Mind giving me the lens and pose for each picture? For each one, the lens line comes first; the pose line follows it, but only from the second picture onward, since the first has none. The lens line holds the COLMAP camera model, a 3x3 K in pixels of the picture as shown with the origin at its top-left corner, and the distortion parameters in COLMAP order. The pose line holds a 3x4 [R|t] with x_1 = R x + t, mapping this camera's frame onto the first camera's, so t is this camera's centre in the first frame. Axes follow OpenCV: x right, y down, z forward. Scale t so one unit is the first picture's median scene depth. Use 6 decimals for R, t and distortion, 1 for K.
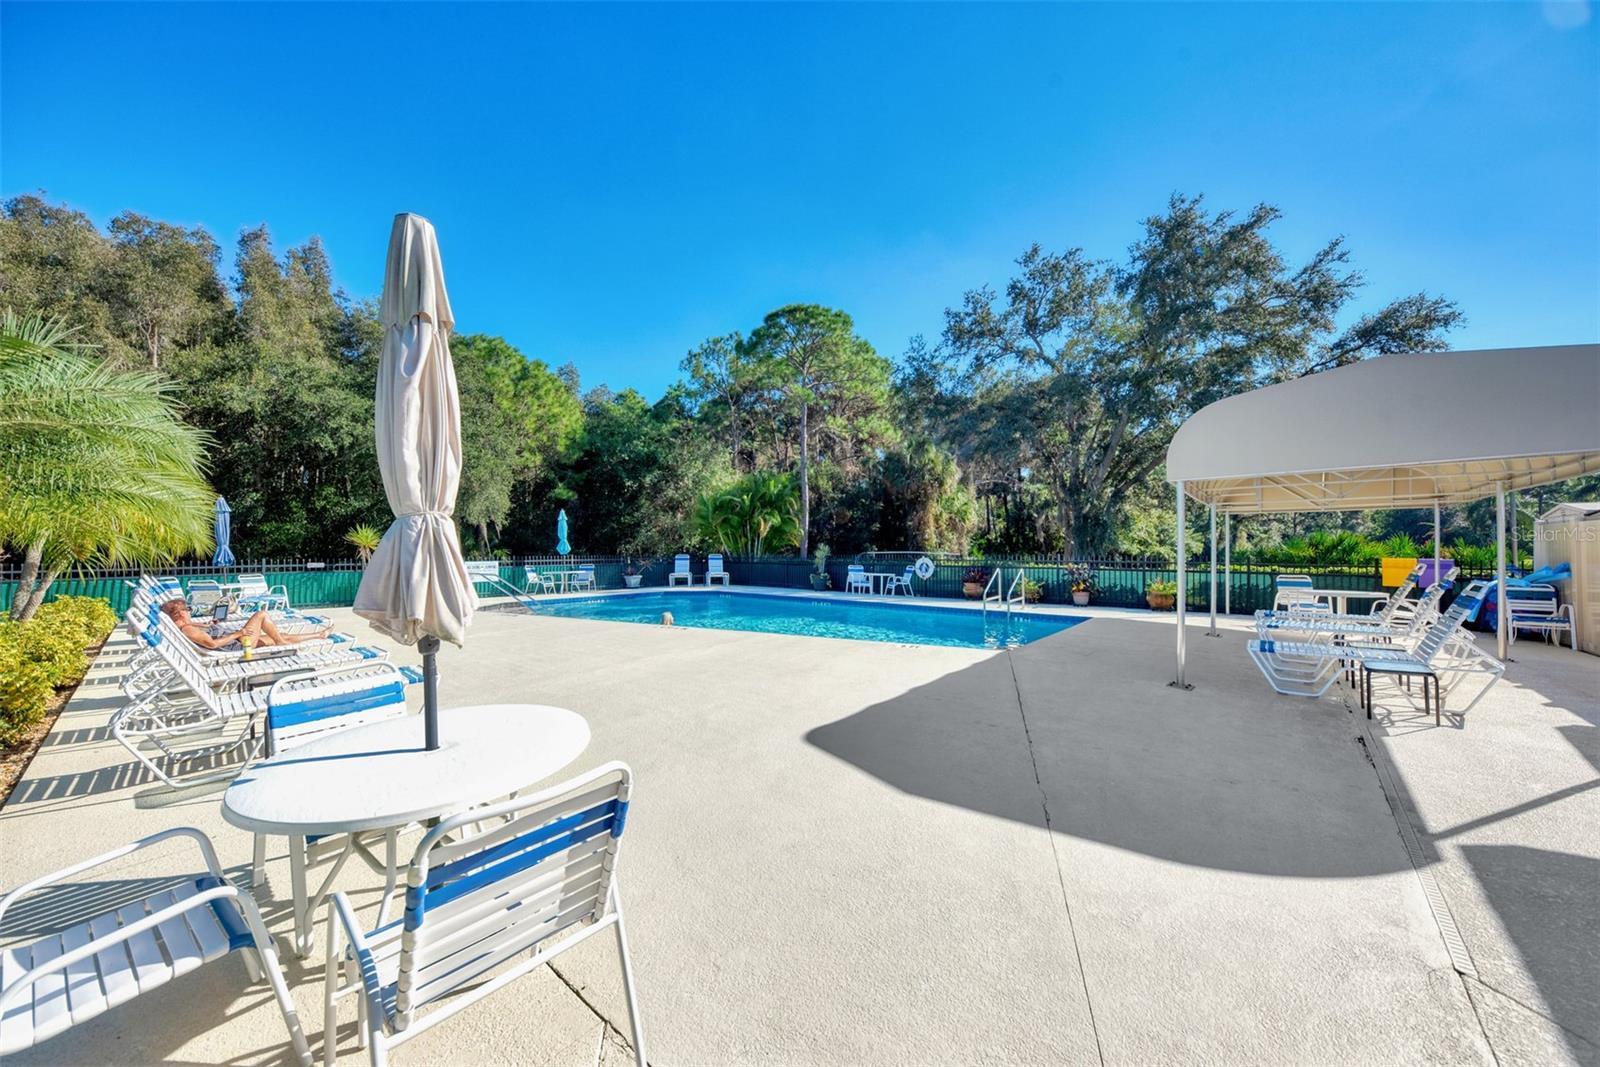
lens RADIAL K [[548.7, 0, 797.4], [0, 548.7, 547.7], [0, 0, 1]] dist [-0.000046, -0.000161]
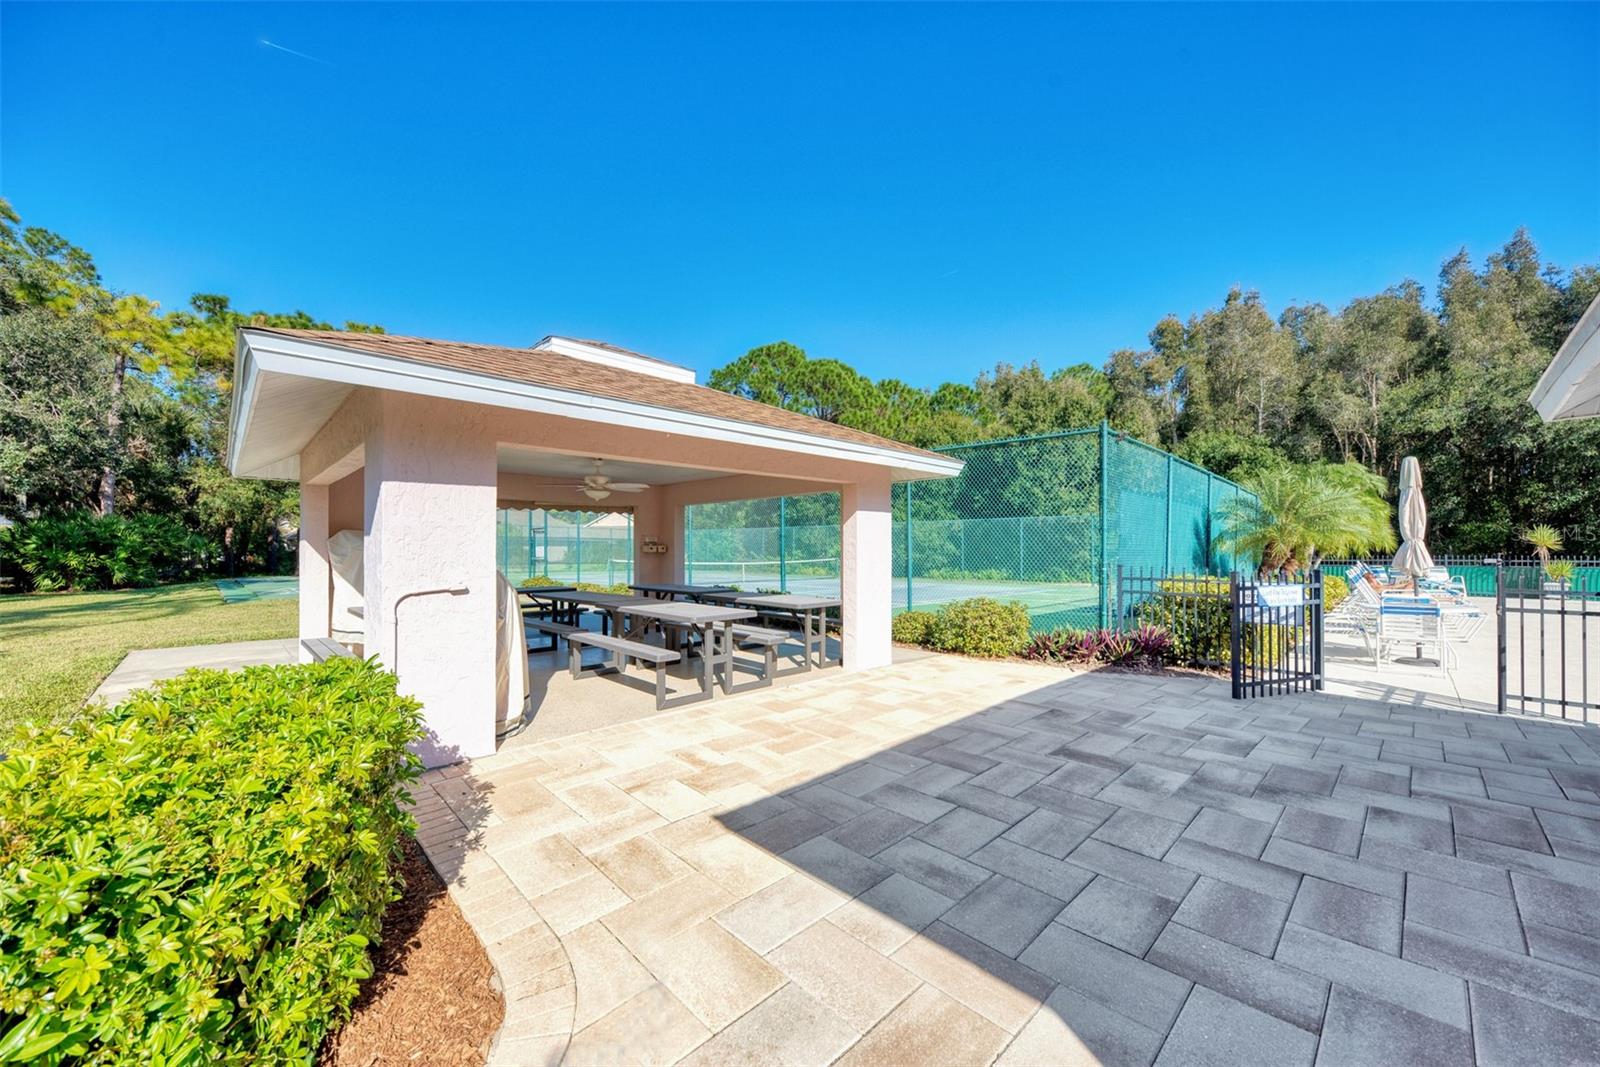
lens RADIAL K [[594.1, 0, 798.2], [0, 594.1, 543.9], [0, 0, 1]] dist [0.000693, -0.000029]
pose [[-0.074948, -0.007759, -0.997157, 0.338537], [0.006688, 0.999943, -0.008283, -0.002626], [0.997165, -0.007290, -0.074892, -0.261543]]
